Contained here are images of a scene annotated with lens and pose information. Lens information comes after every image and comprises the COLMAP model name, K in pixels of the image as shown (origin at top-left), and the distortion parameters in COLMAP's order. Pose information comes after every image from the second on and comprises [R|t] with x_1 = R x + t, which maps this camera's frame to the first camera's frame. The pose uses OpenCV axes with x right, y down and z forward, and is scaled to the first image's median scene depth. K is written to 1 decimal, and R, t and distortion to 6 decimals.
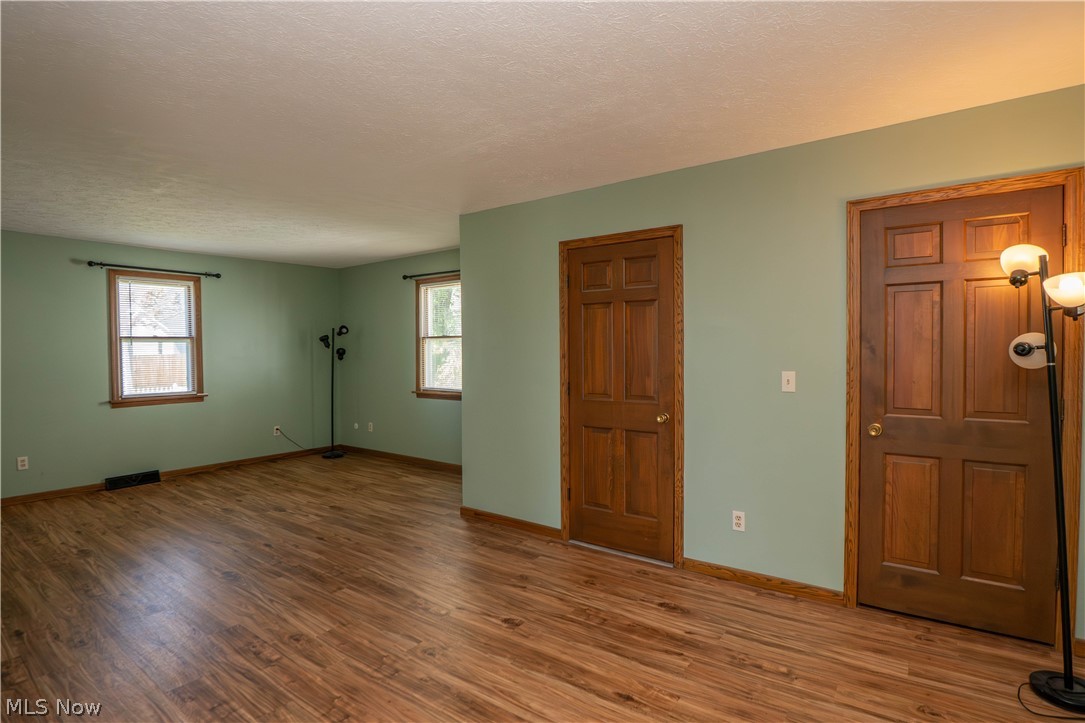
lens RADIAL K [[550.9, 0, 550.0], [0, 550.9, 354.3], [0, 0, 1]] dist [-0.031216, 0.003578]
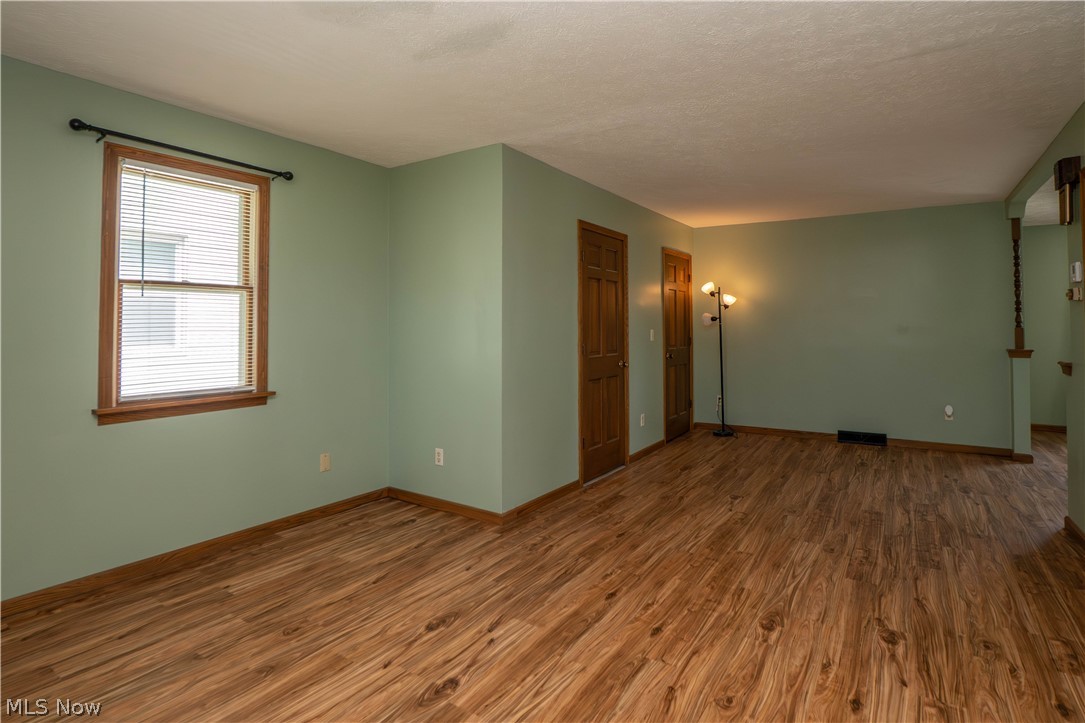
lens RADIAL K [[550.9, 0, 568.5], [0, 550.9, 305.9], [0, 0, 1]] dist [-0.031216, 0.003578]
pose [[-0.083210, 0.044638, 0.995532, -1.434601], [0.010553, 0.998980, -0.043911, 0.028244], [-0.996476, 0.006852, -0.083597, 1.467563]]
